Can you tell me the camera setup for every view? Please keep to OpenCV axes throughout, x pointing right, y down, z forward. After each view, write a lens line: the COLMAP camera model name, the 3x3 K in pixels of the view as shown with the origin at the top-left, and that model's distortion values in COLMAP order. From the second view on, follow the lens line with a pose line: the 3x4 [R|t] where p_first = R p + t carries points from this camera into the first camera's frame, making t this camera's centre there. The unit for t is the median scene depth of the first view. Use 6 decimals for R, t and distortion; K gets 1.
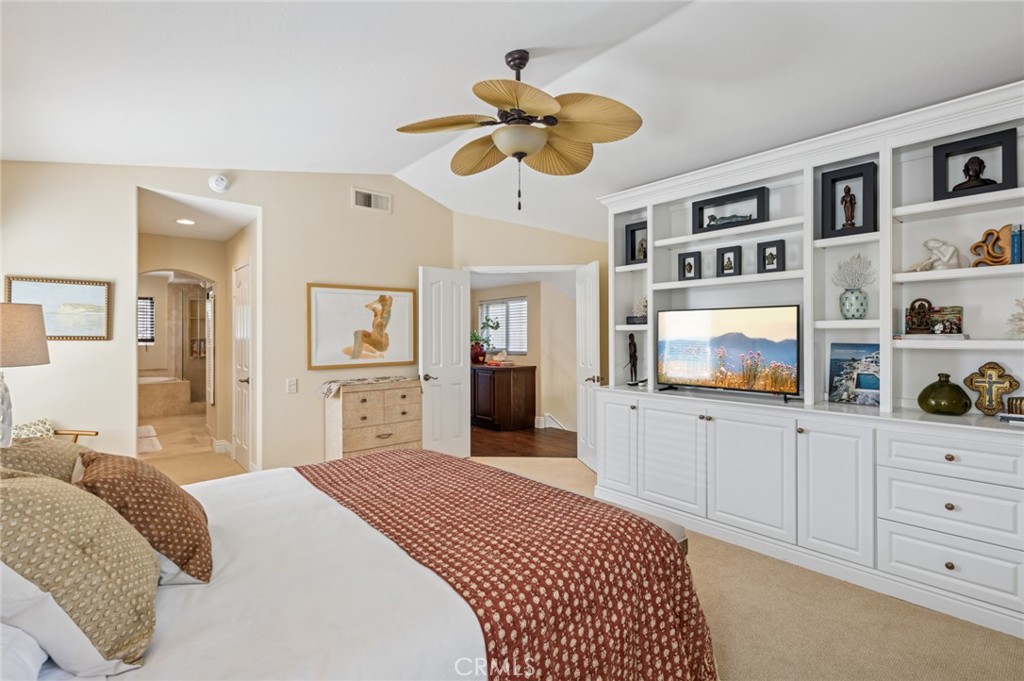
lens RADIAL K [[472.8, 0, 509.0], [0, 472.8, 338.4], [0, 0, 1]] dist [-0.000233, -0.000075]
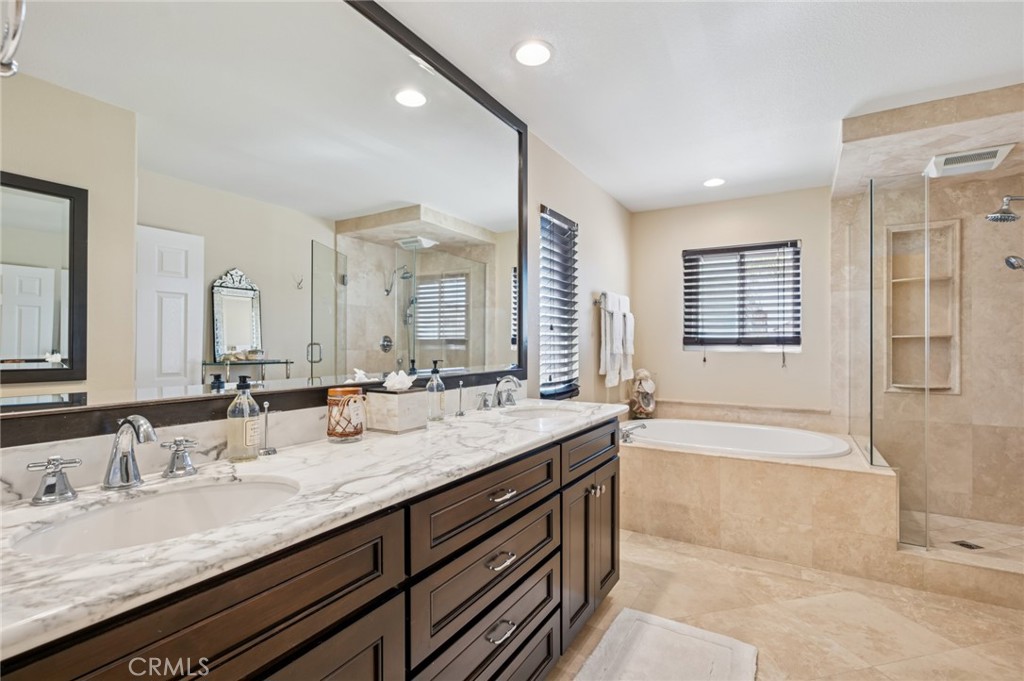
lens RADIAL K [[472.8, 0, 509.6], [0, 472.8, 339.3], [0, 0, 1]] dist [-0.000233, -0.000075]
pose [[0.314089, -0.003121, -0.949388, -0.430989], [-0.002212, 0.999989, -0.004019, 0.004667], [0.949391, 0.003362, 0.314079, 0.619970]]
